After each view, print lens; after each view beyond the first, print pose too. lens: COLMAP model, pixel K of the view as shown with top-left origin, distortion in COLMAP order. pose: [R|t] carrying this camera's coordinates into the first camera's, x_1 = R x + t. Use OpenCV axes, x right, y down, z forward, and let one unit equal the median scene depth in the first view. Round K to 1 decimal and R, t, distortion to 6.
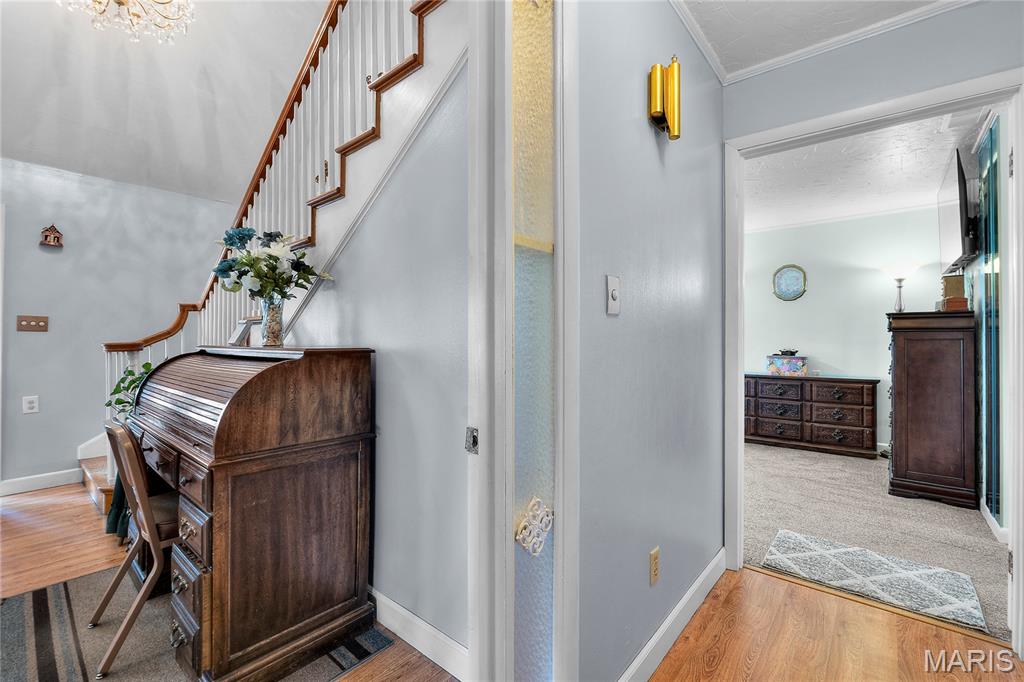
lens RADIAL K [[439.8, 0, 514.8], [0, 439.8, 339.5], [0, 0, 1]] dist [-0.001238, -0.000327]
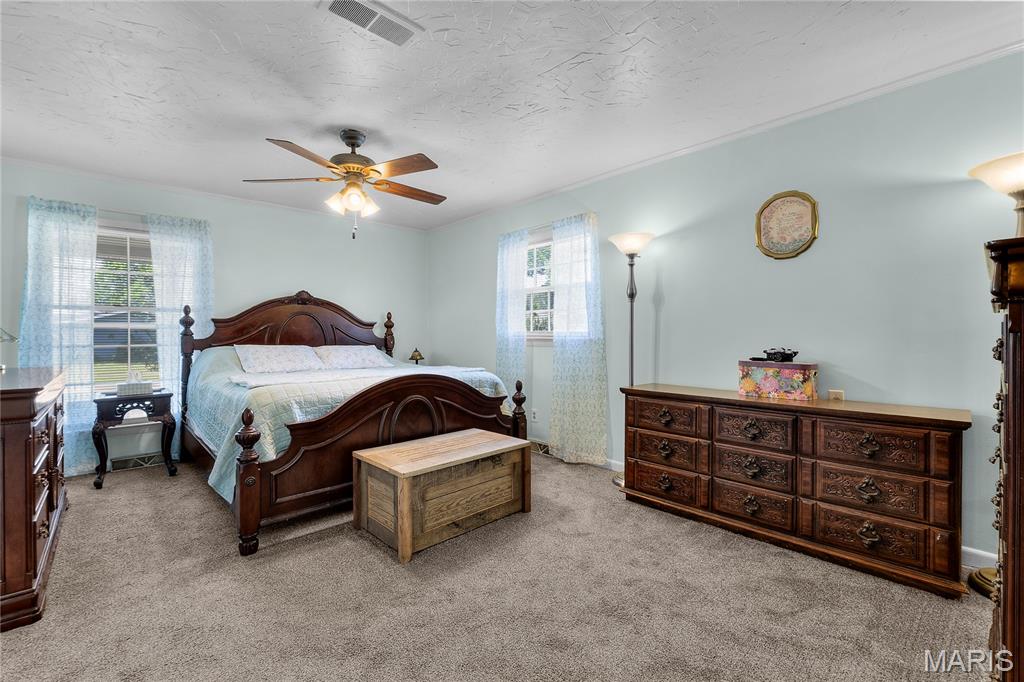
lens RADIAL K [[439.8, 0, 508.0], [0, 439.8, 339.0], [0, 0, 1]] dist [-0.001238, -0.000327]
pose [[0.991643, -0.000365, -0.129015, 0.396946], [0.001968, 0.999922, 0.012295, 0.002803], [0.129000, -0.012446, 0.991566, 0.468325]]
